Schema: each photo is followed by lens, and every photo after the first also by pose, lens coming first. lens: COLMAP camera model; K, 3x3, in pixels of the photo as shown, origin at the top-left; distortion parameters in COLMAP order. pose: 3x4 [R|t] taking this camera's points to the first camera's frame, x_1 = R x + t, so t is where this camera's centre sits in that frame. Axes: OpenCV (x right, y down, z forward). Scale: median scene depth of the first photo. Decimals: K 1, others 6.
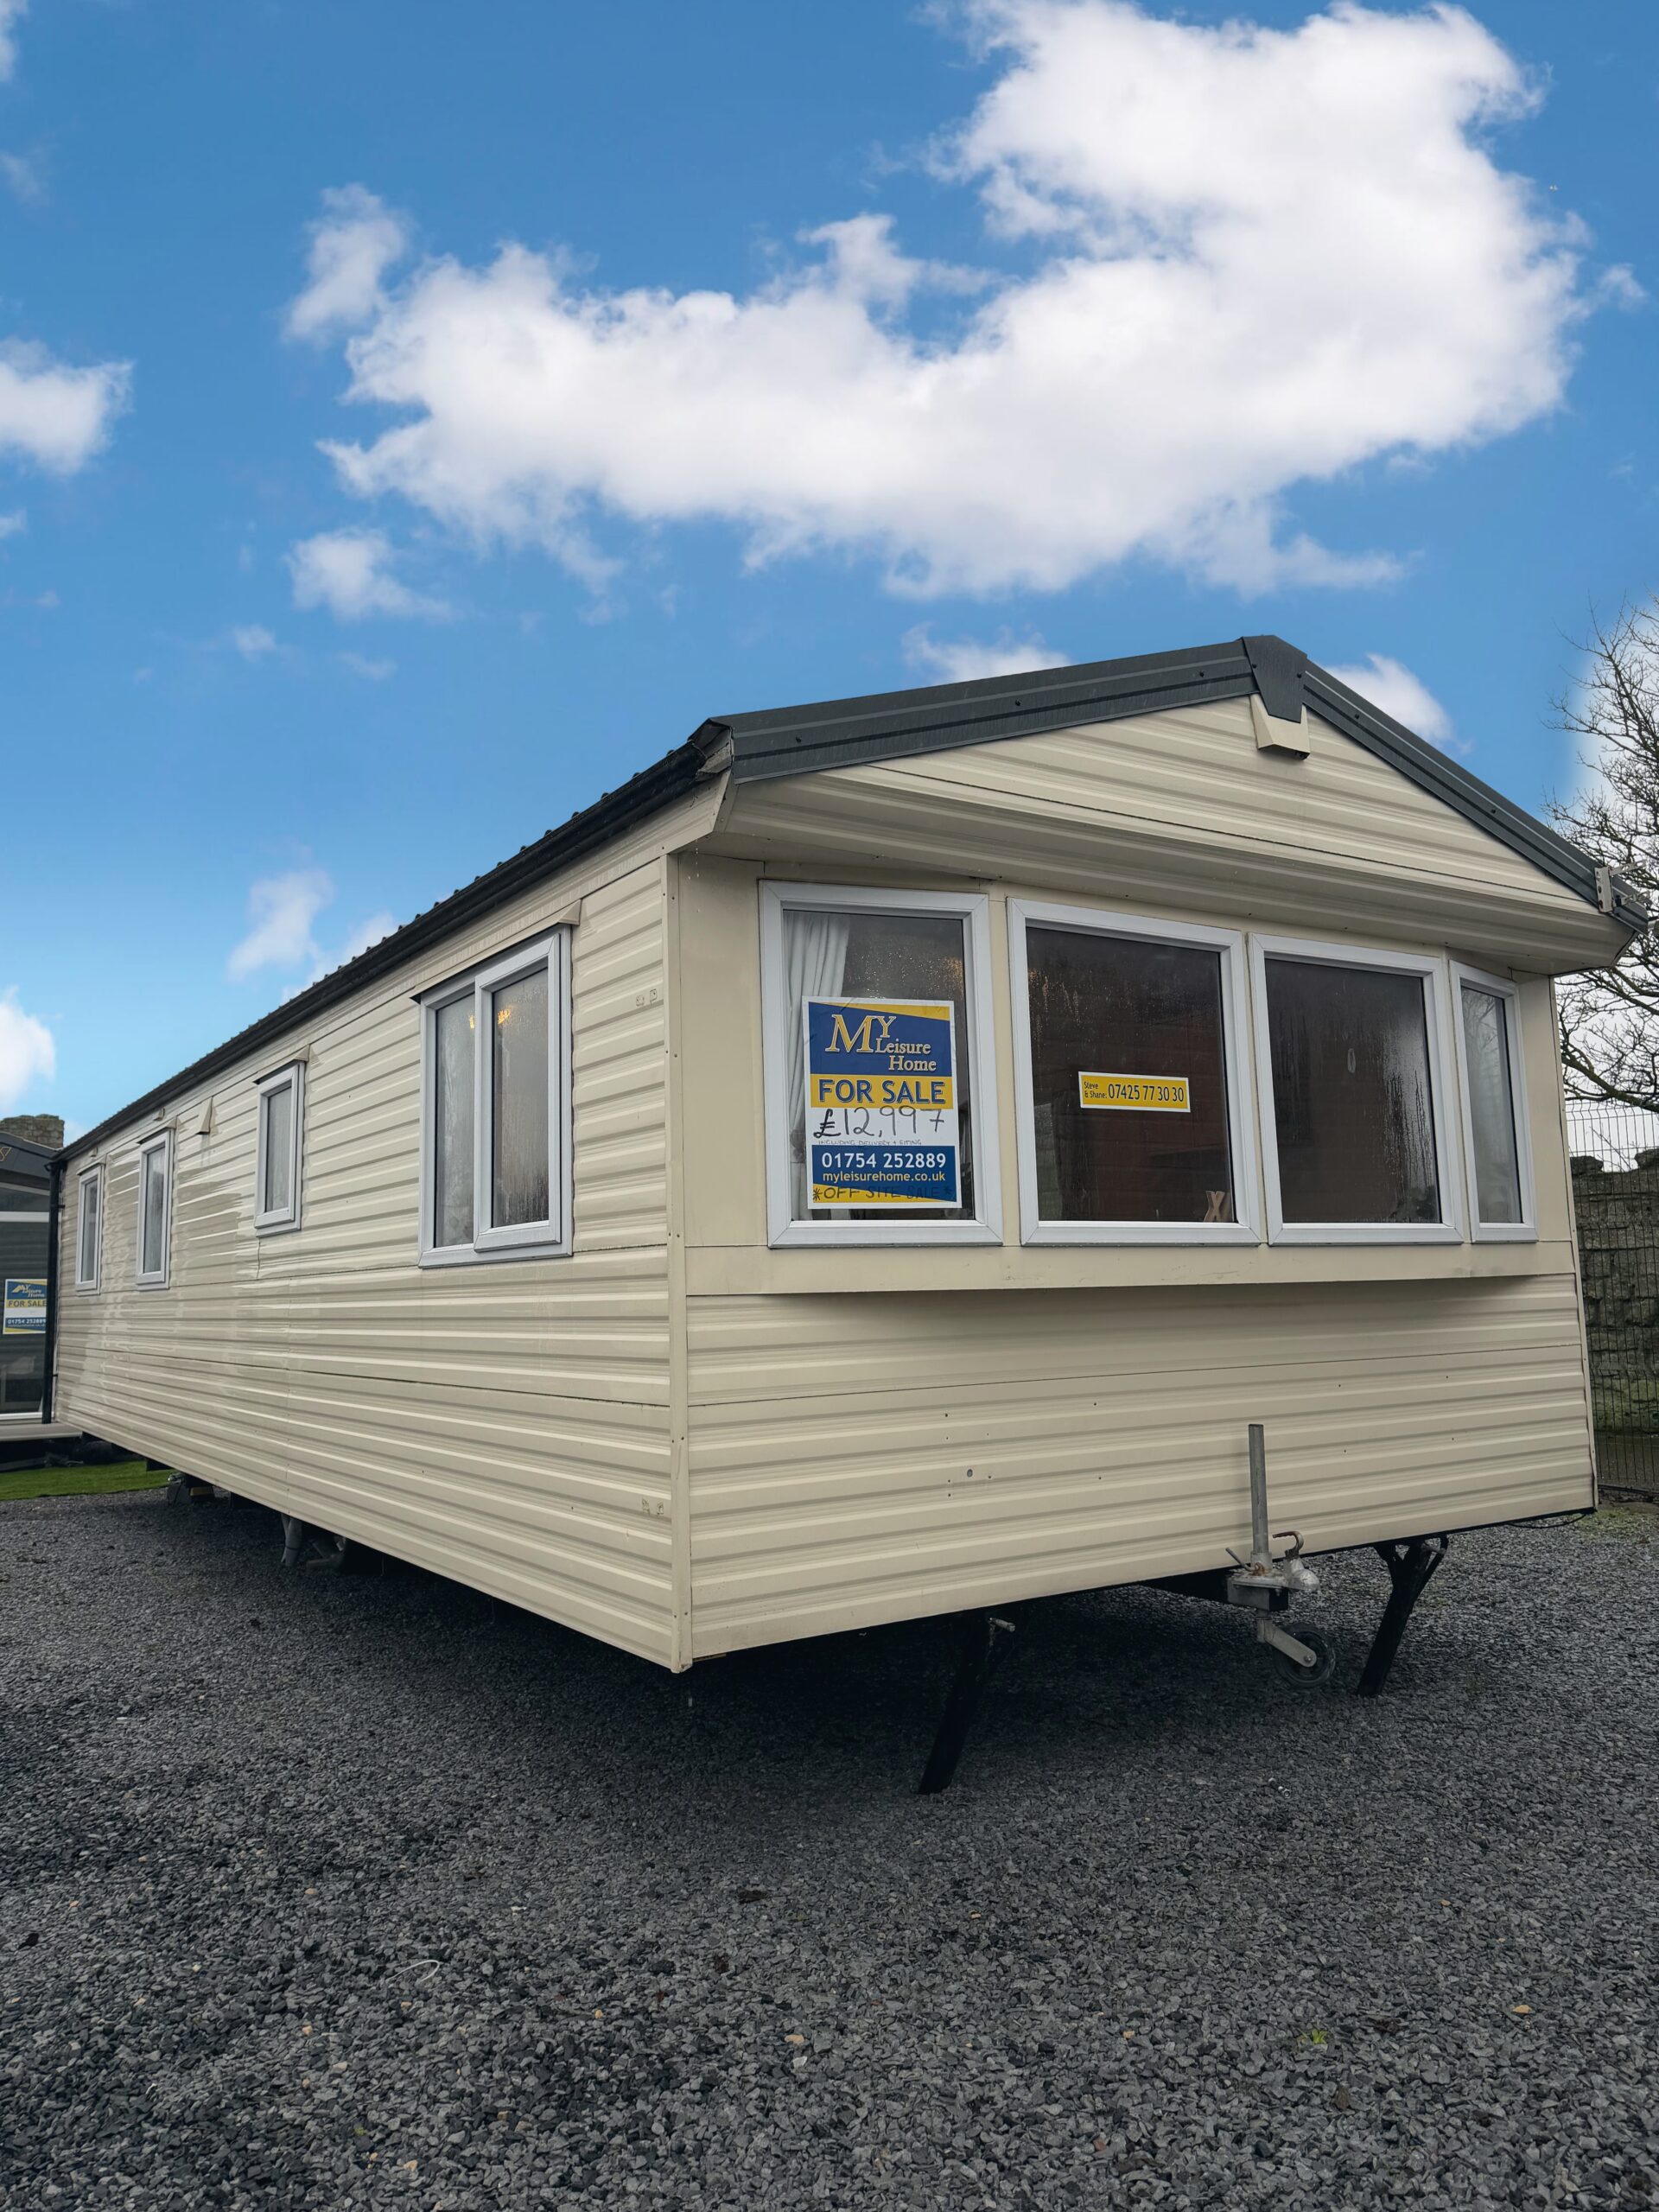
lens RADIAL K [[1539.8, 0, 819.6], [0, 1539.8, 1120.5], [0, 0, 1]] dist [0.033467, -0.035998]
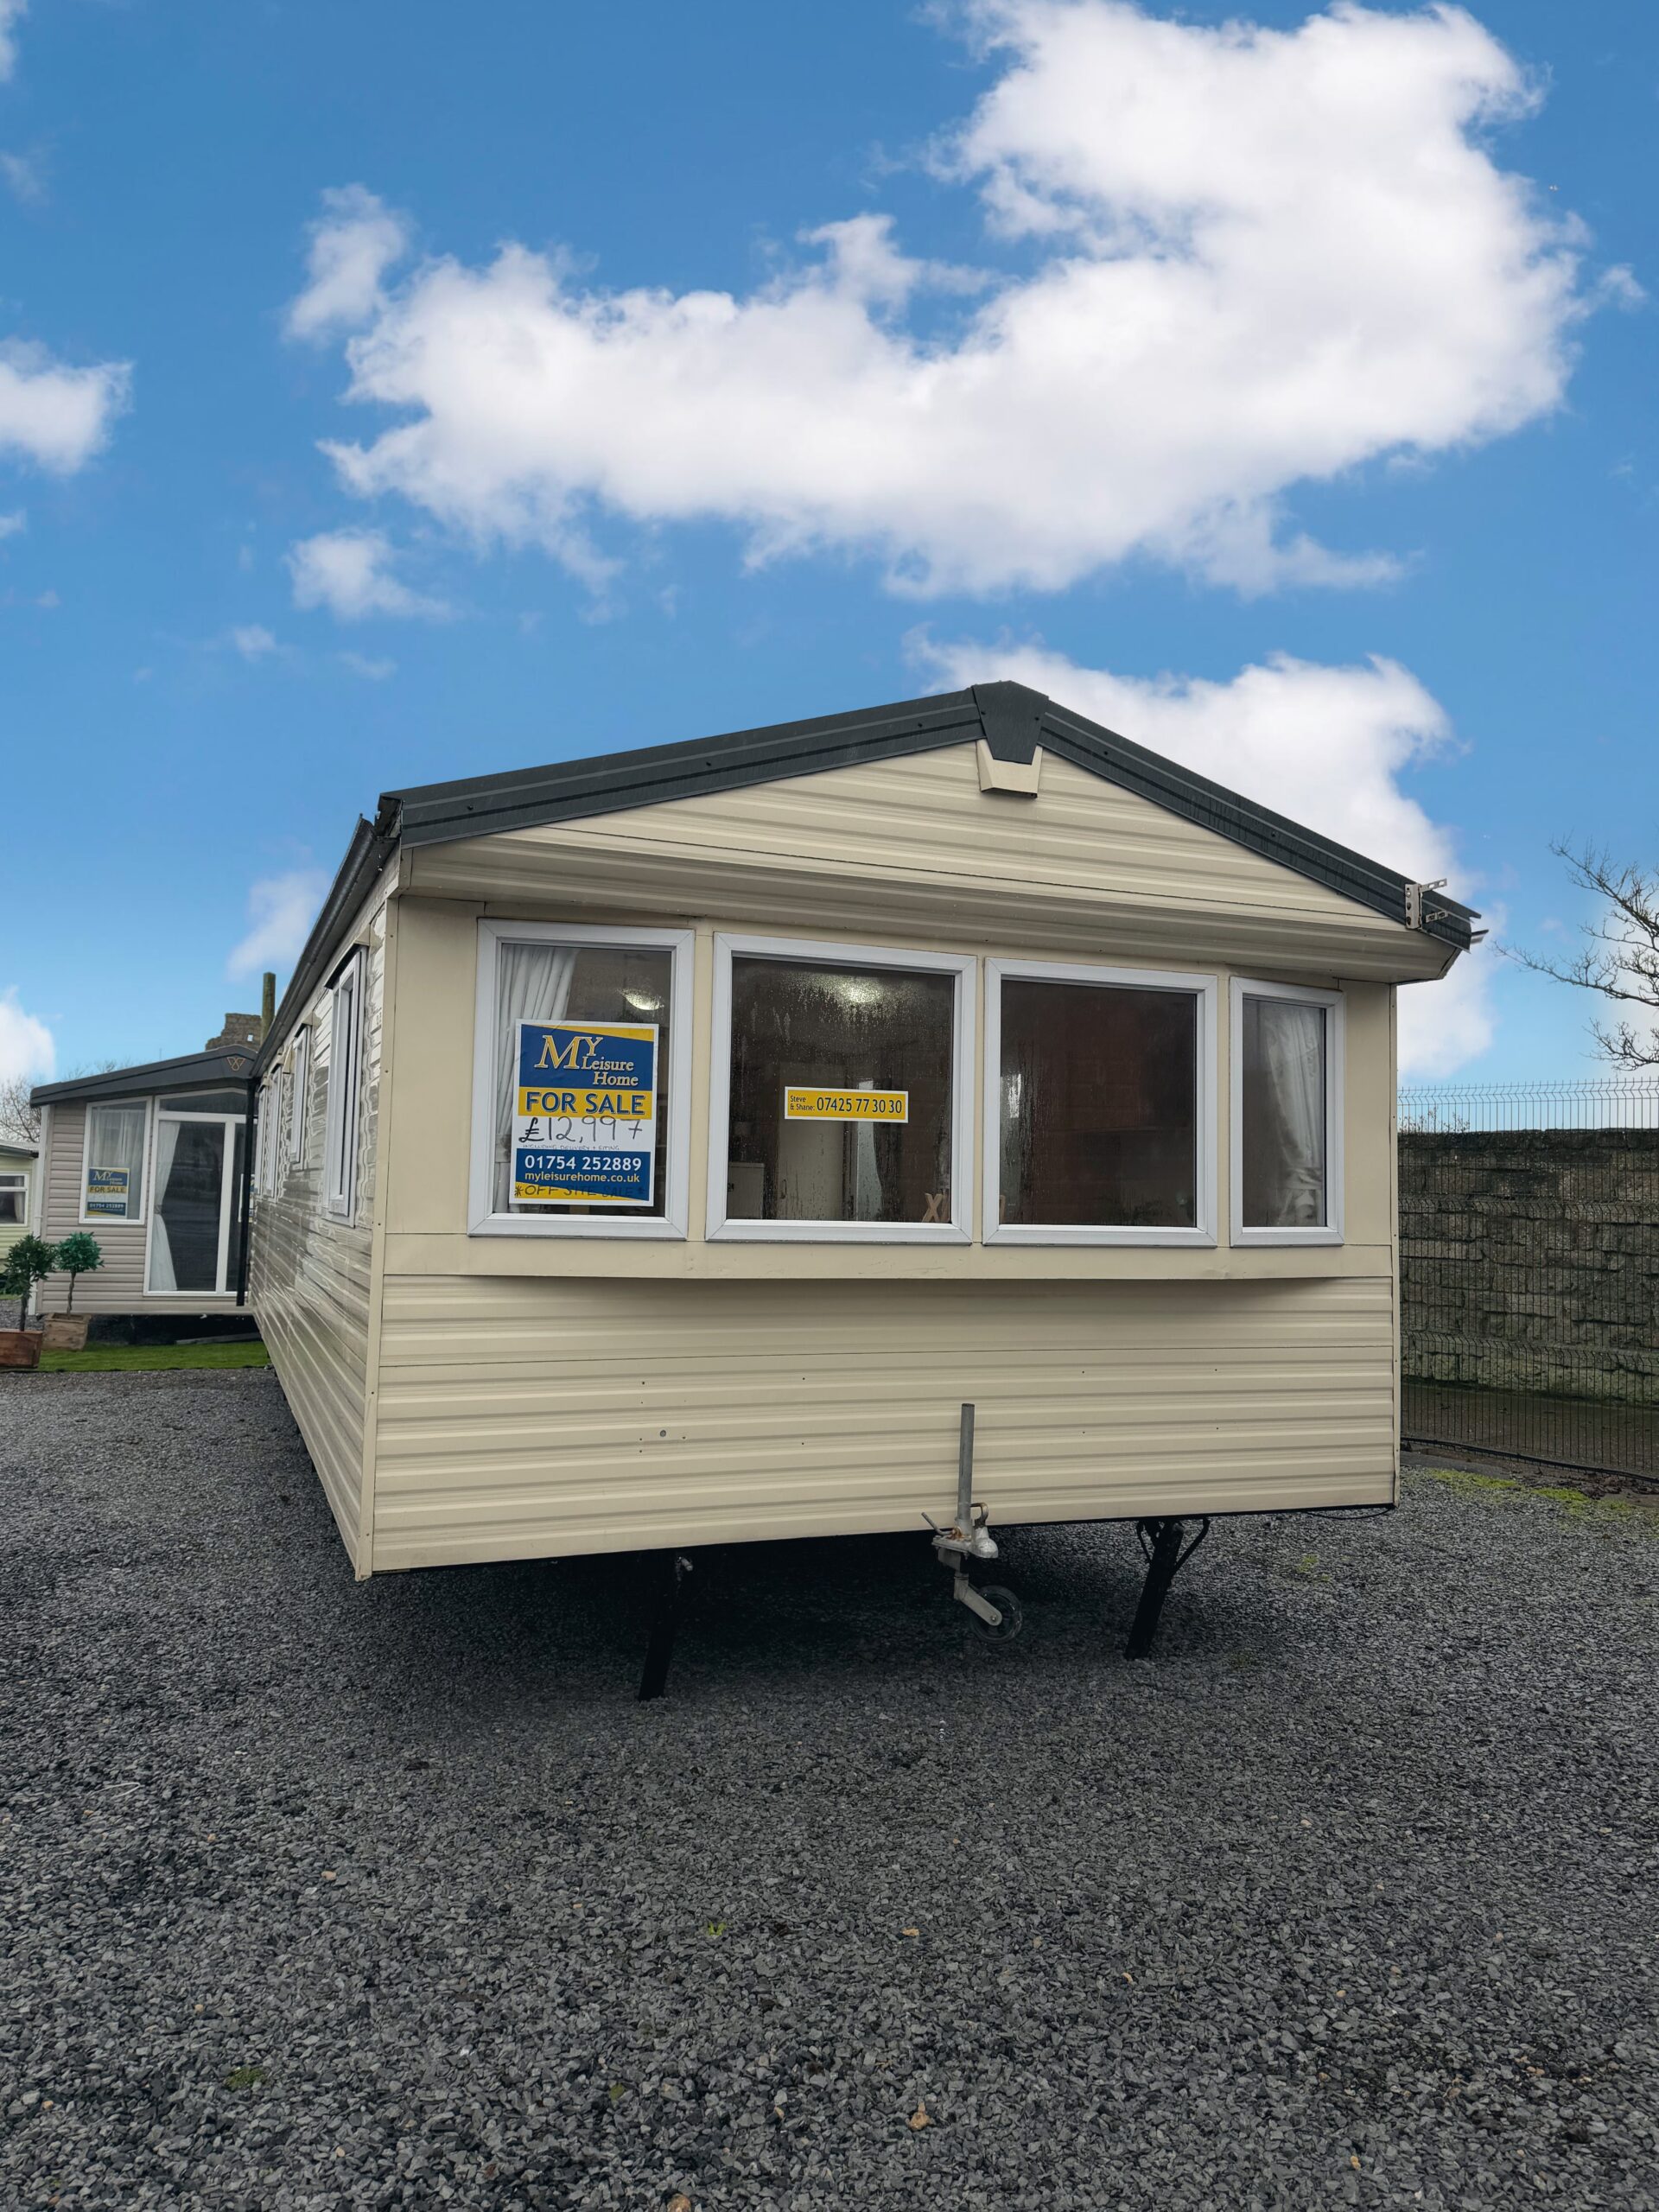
lens RADIAL K [[1539.8, 0, 835.9], [0, 1539.8, 1100.1], [0, 0, 1]] dist [0.033467, -0.035998]
pose [[0.980657, 0.036773, -0.192248, 0.435745], [-0.027318, 0.998294, 0.051599, -0.083689], [0.193818, -0.045349, 0.979989, -0.096128]]
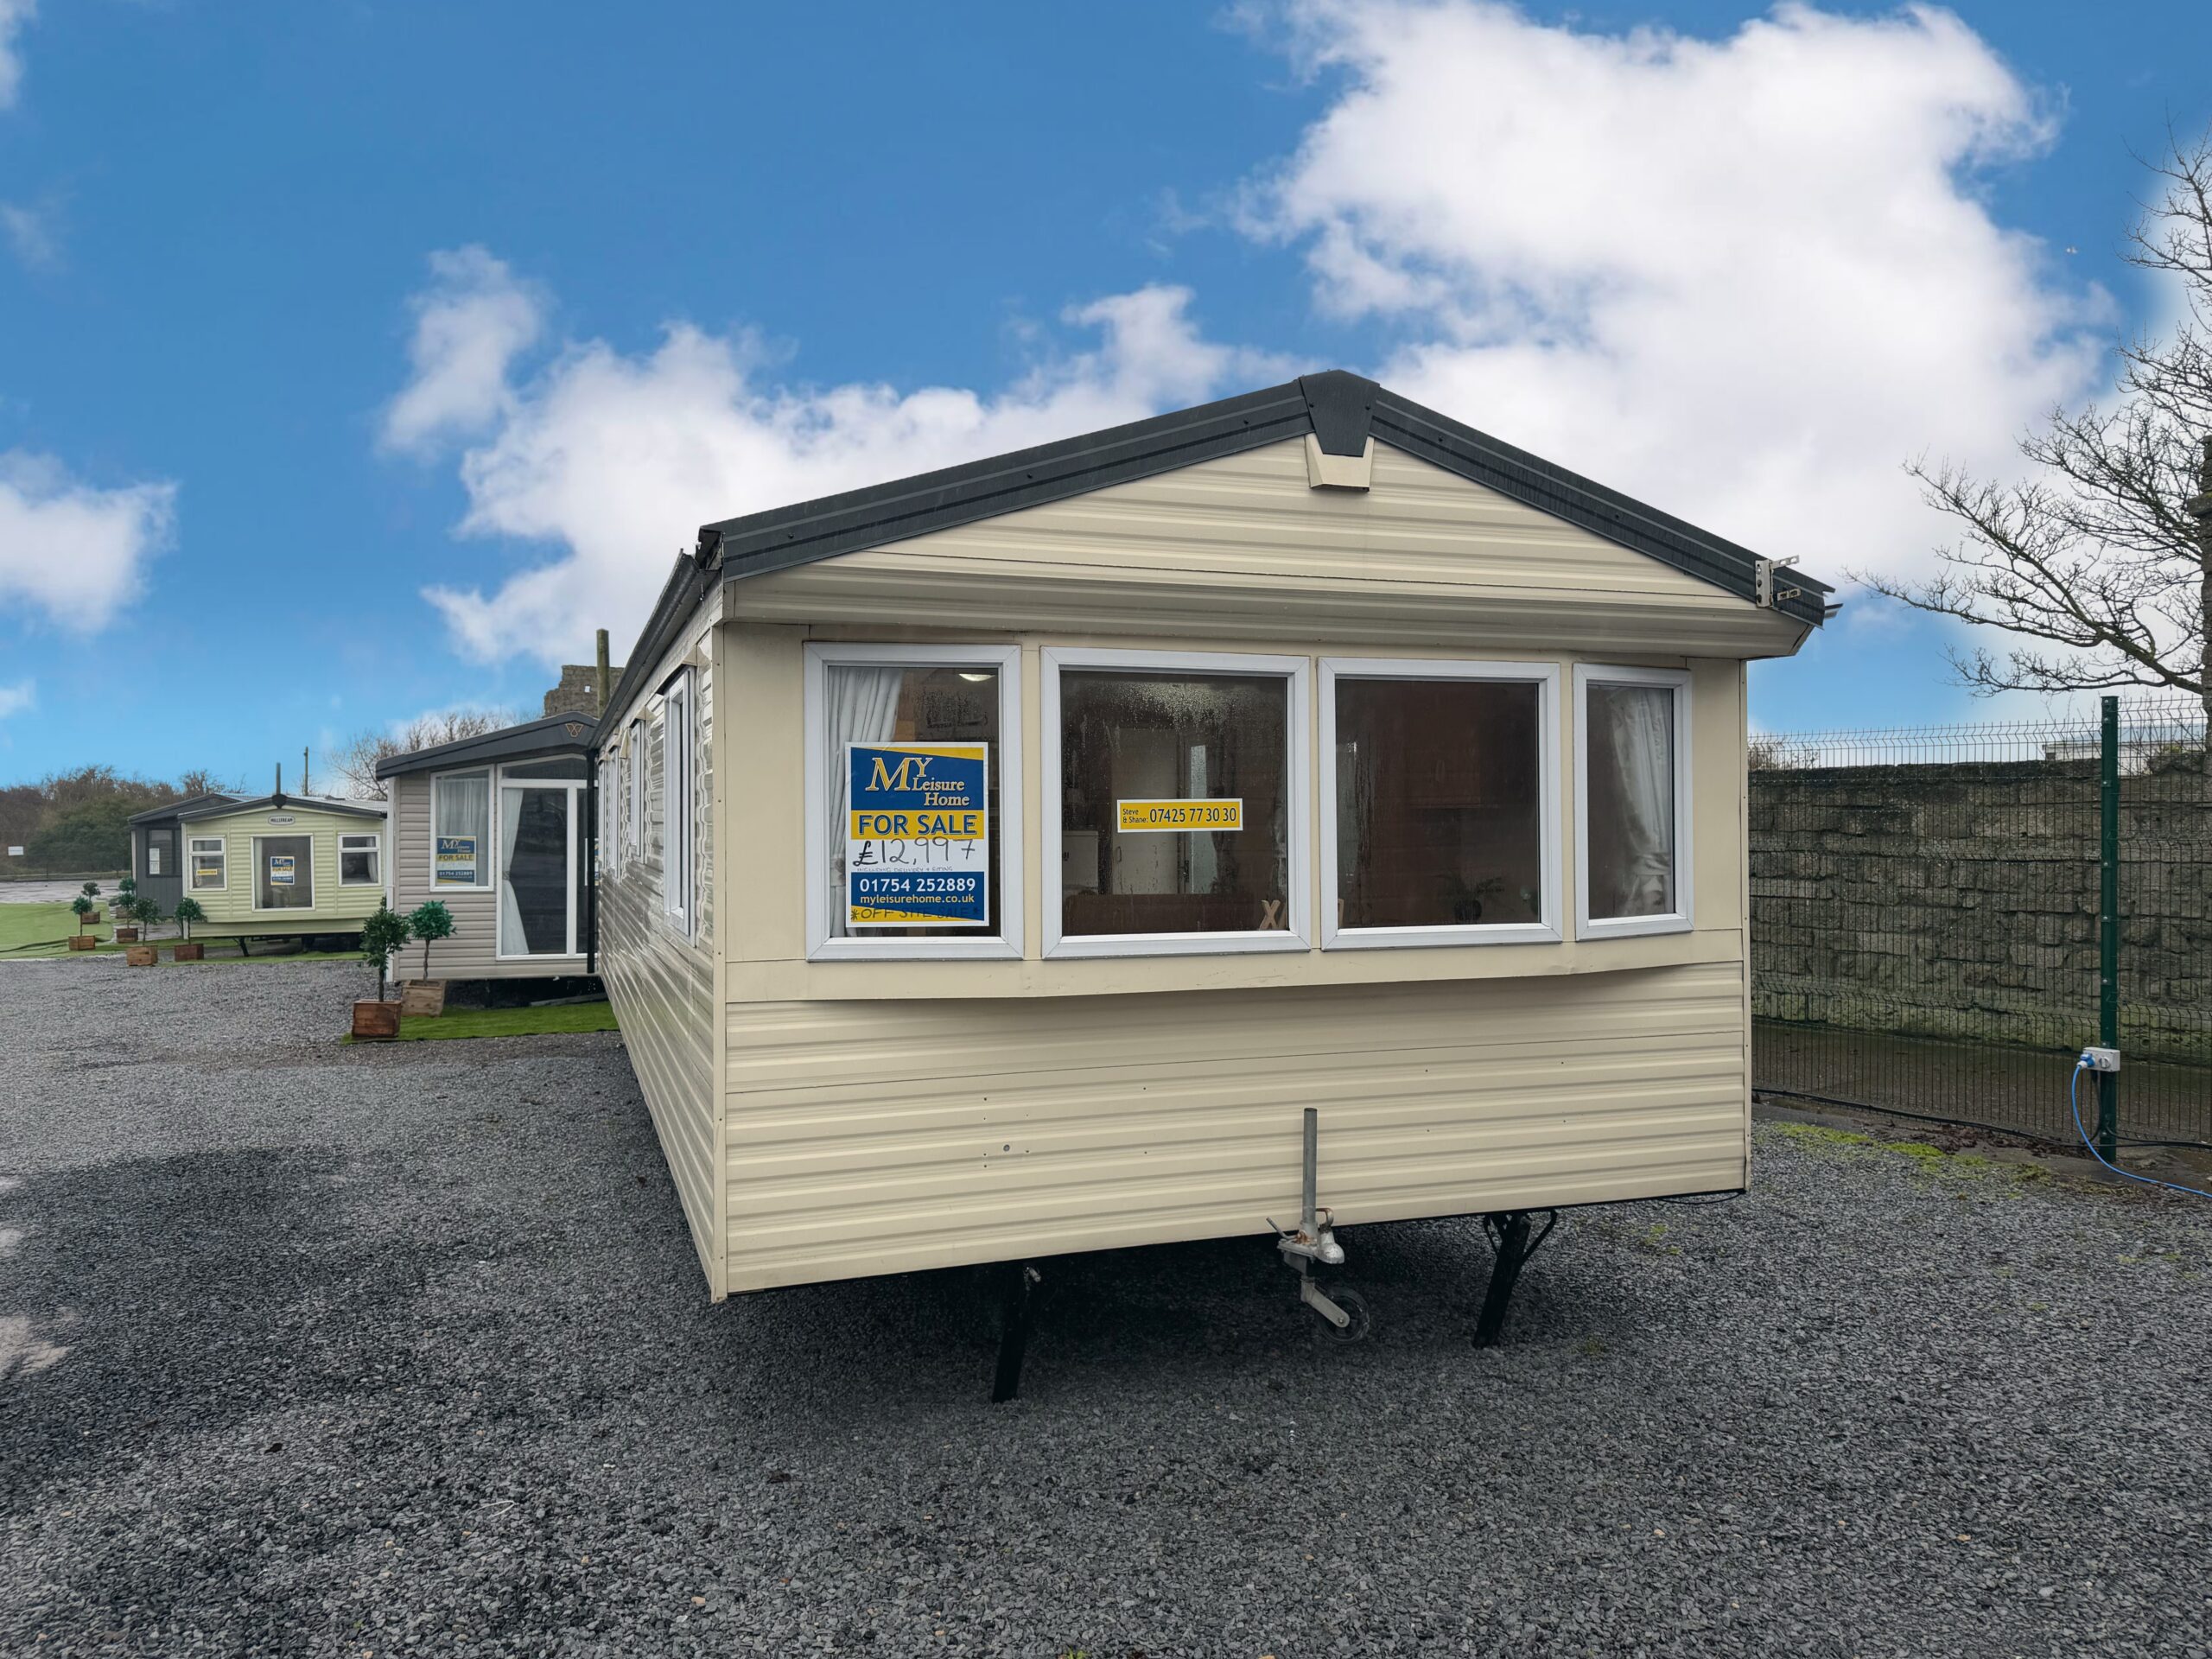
lens RADIAL K [[1539.8, 0, 1106.8], [0, 1539.8, 825.5], [0, 0, 1]] dist [0.033467, -0.035998]
pose [[0.972882, 0.022736, -0.230182, 0.430919], [0.004509, 0.993104, 0.117148, -0.148222], [0.231258, -0.115009, 0.966071, -0.077073]]
